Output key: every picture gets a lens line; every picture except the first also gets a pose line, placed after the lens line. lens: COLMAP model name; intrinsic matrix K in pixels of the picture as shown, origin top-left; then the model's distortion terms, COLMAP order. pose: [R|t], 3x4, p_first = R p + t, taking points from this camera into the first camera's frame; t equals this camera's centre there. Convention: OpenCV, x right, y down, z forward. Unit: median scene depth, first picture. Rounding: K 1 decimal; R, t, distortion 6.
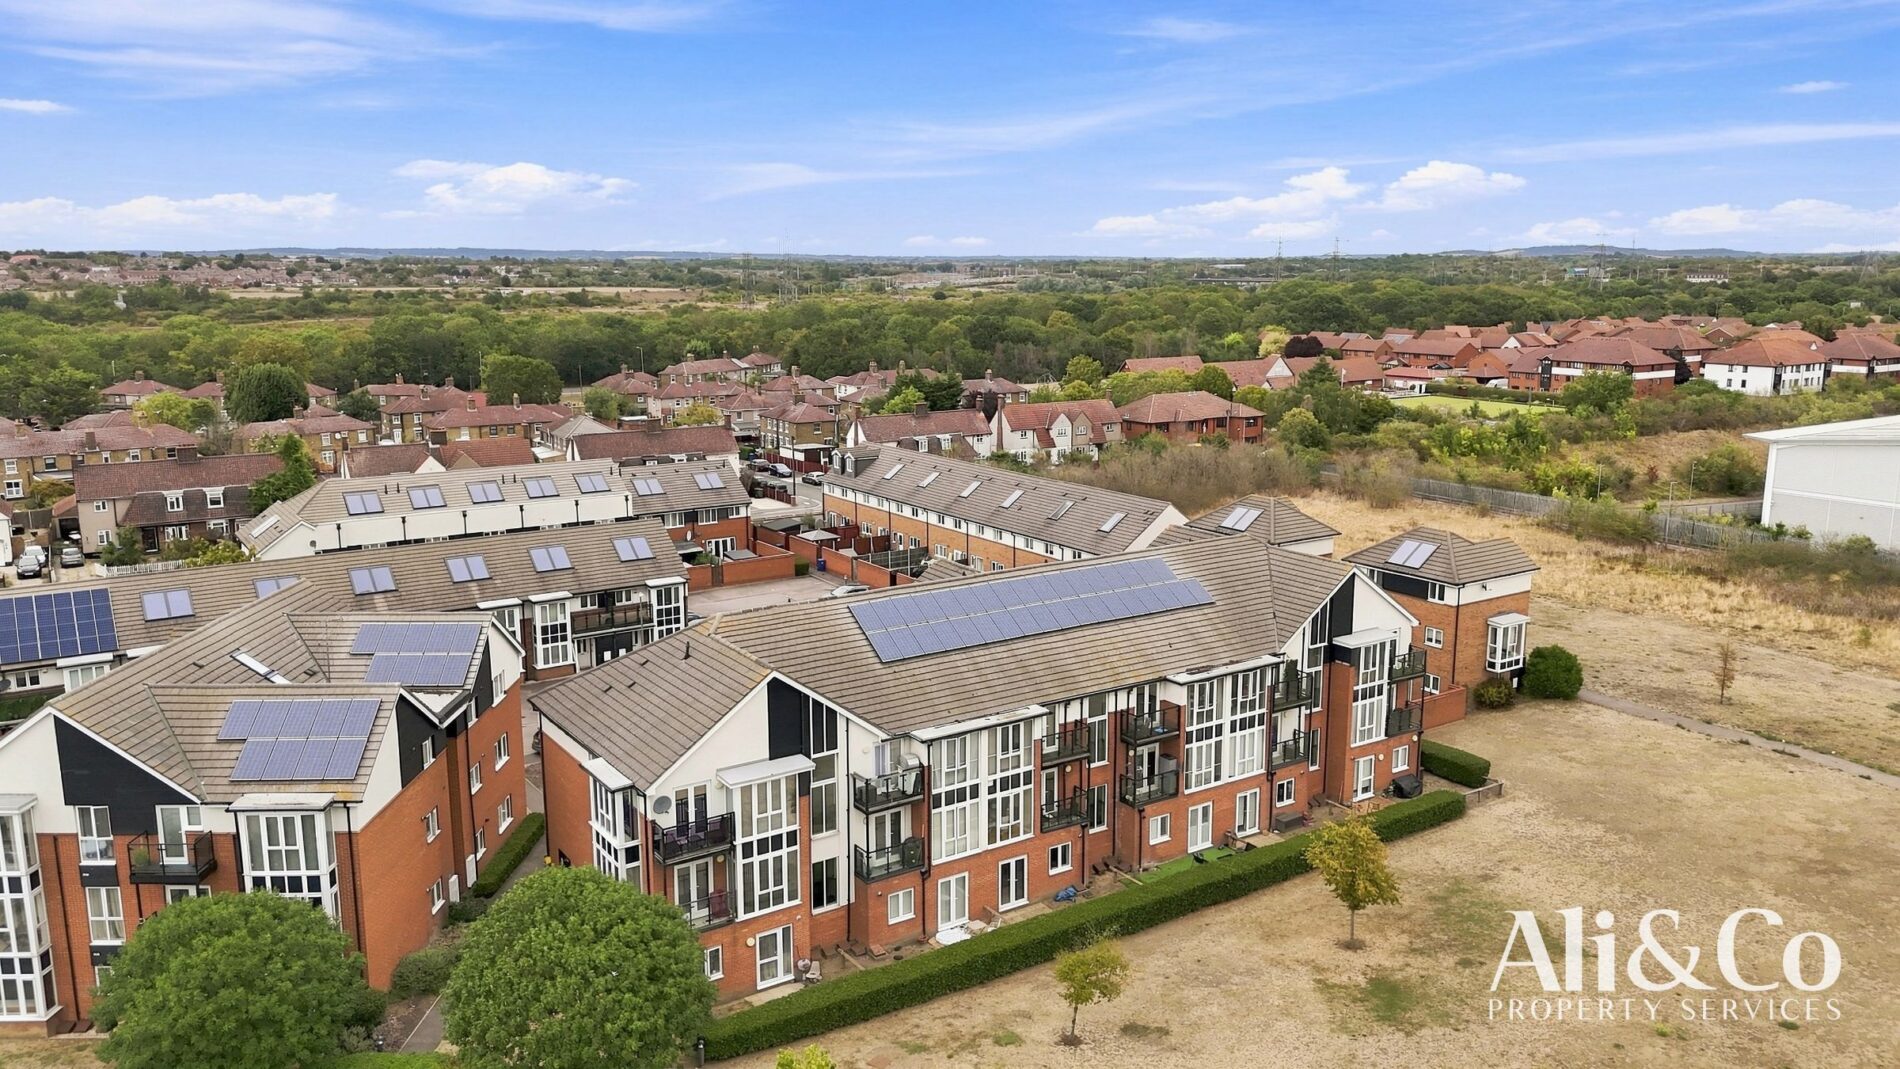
lens RADIAL K [[1411.4, 0, 950.0], [0, 1411.4, 534.5], [0, 0, 1]] dist [0.029899, -0.000800]
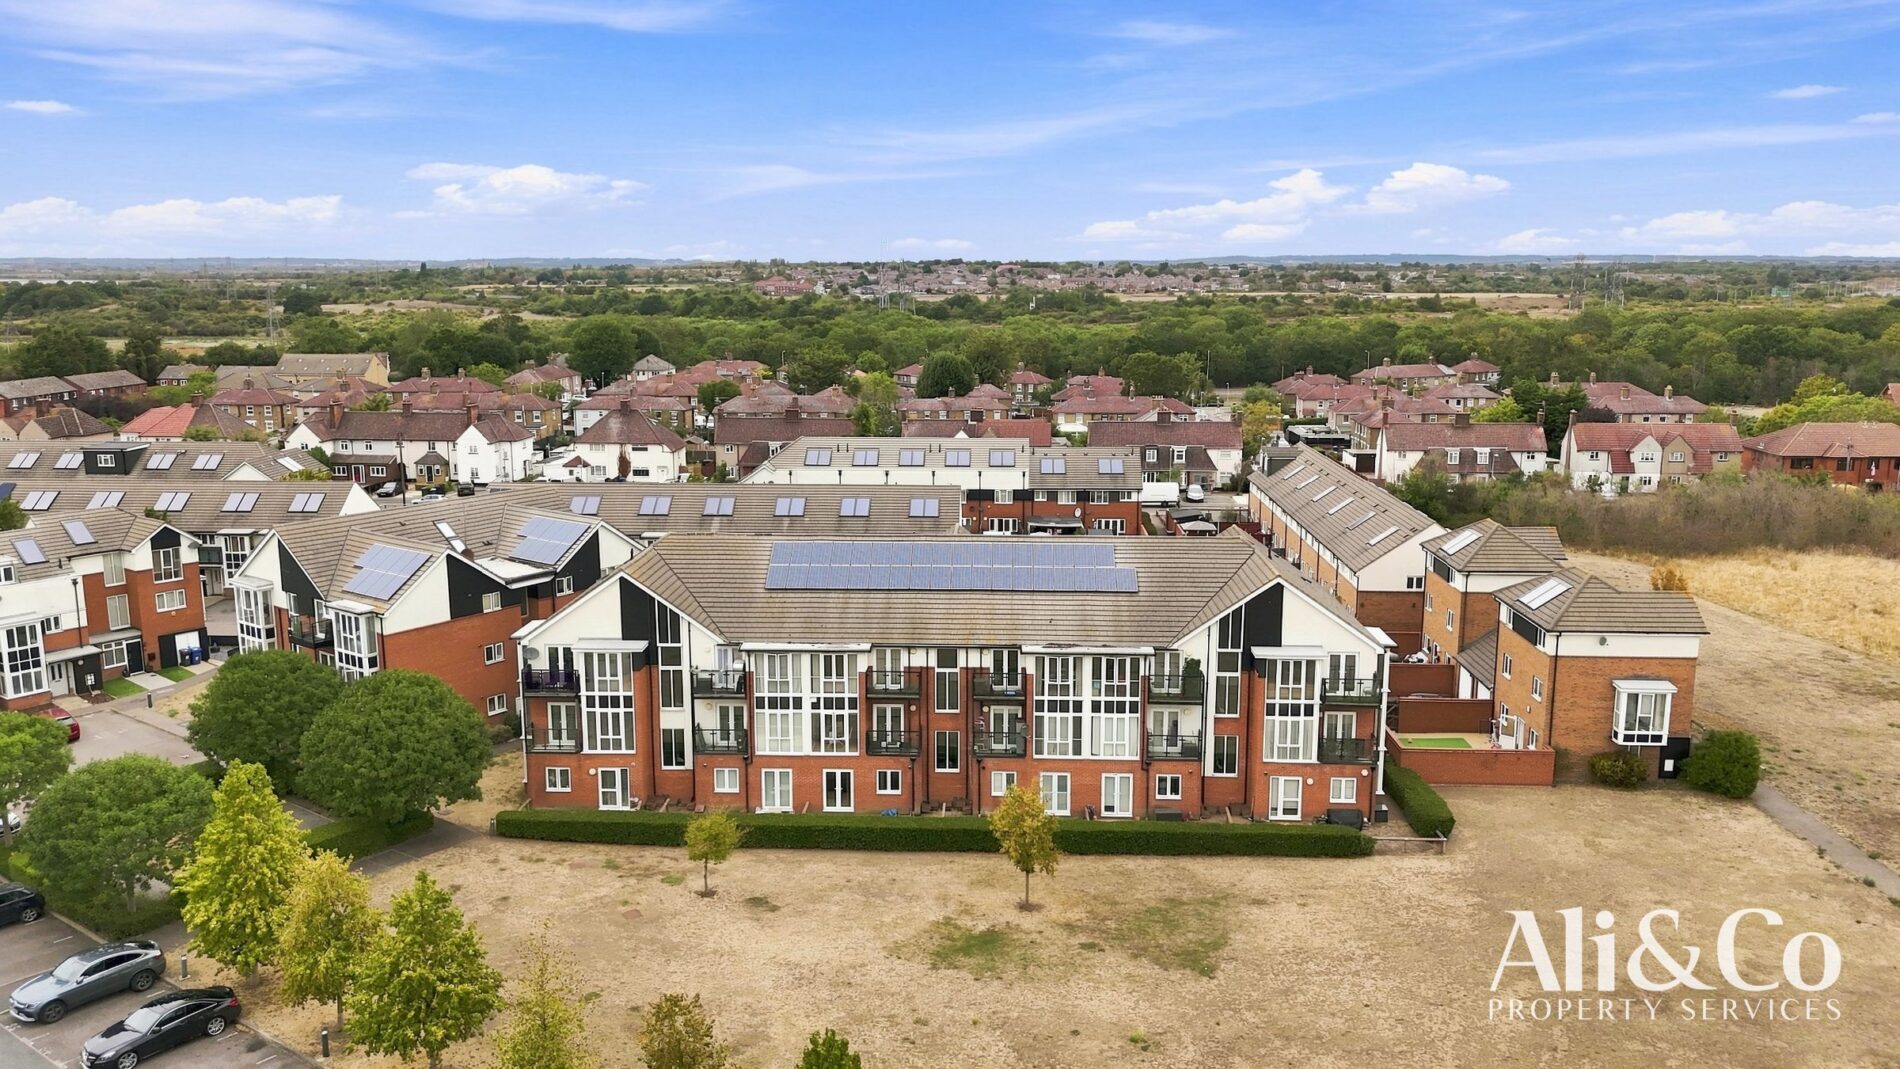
lens RADIAL K [[1411.4, 0, 950.0], [0, 1411.4, 534.5], [0, 0, 1]] dist [0.029899, -0.000800]
pose [[0.848251, 0.130374, -0.513296, 0.638918], [-0.127244, 0.991006, 0.041431, -0.020091], [0.514081, 0.030170, 0.857211, 0.046917]]
